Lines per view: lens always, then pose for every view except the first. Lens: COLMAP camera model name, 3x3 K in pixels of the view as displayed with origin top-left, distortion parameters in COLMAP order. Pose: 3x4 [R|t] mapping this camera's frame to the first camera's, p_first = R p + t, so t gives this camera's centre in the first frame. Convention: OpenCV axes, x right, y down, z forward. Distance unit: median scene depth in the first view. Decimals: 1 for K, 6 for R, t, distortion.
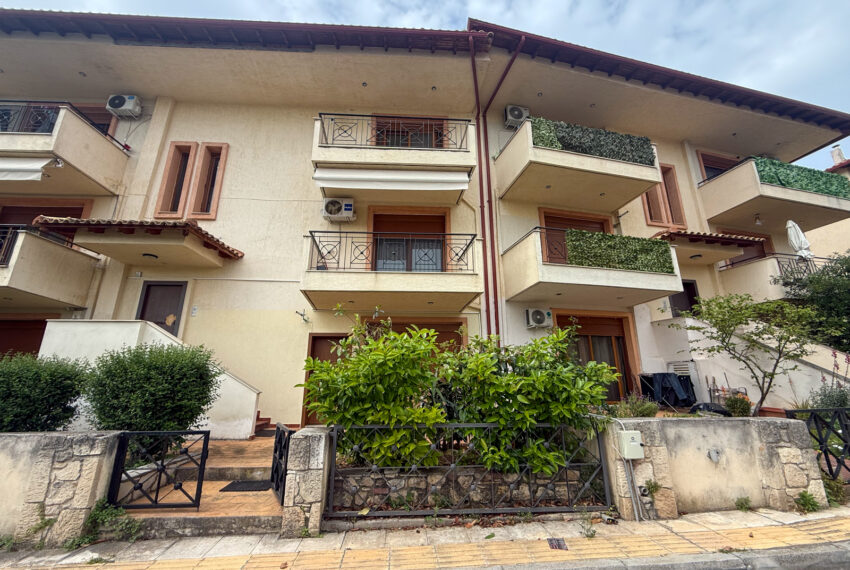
lens RADIAL K [[338.1, 0, 423.3], [0, 338.1, 284.7], [0, 0, 1]] dist [-0.000763, 0.000021]
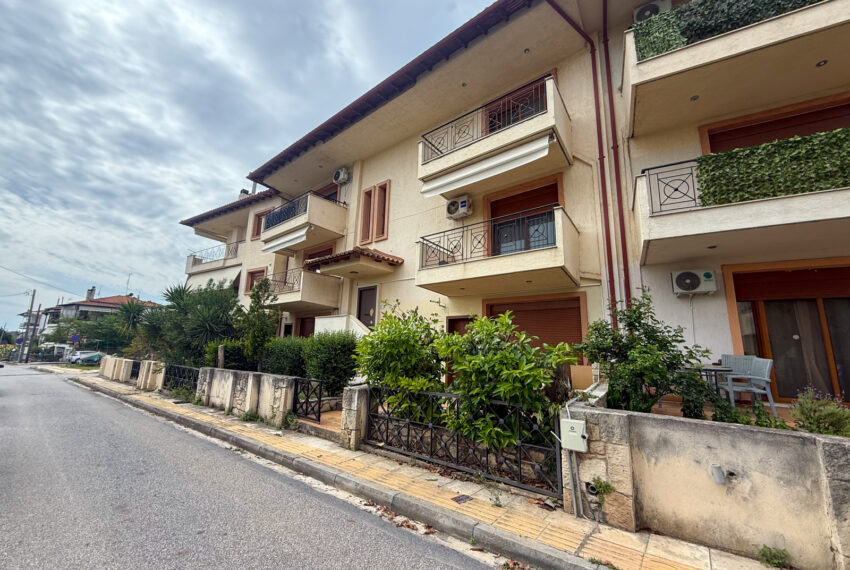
lens RADIAL K [[338.1, 0, 422.5], [0, 338.1, 285.6], [0, 0, 1]] dist [-0.000763, 0.000021]
pose [[0.730606, -0.107360, -0.674306, 0.464194], [0.156668, 0.987572, 0.012512, 0.003757], [0.664583, -0.114784, 0.738346, 0.055849]]
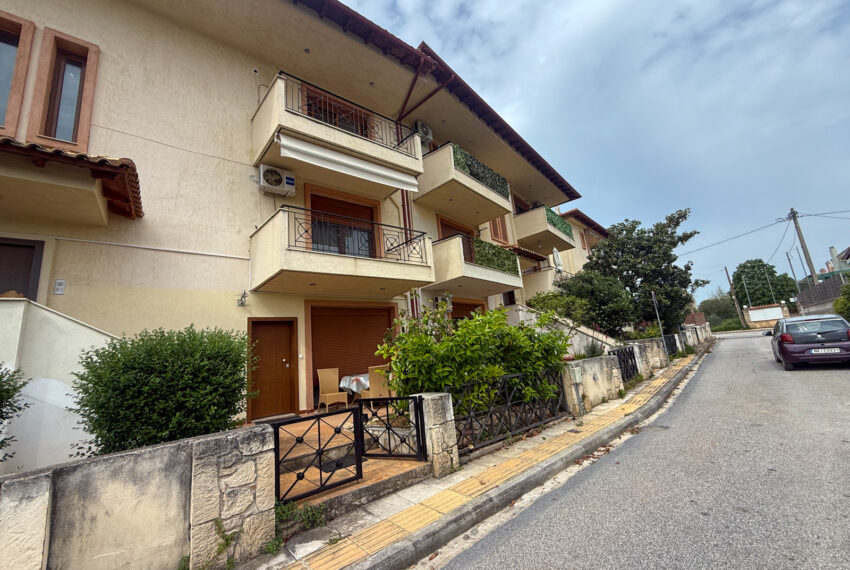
lens RADIAL K [[338.1, 0, 422.8], [0, 338.1, 285.2], [0, 0, 1]] dist [-0.000763, 0.000021]
pose [[0.808981, 0.045790, 0.586049, -0.519326], [-0.067876, 0.997569, 0.015752, 0.015990], [-0.583904, -0.052522, 0.810122, 0.034474]]
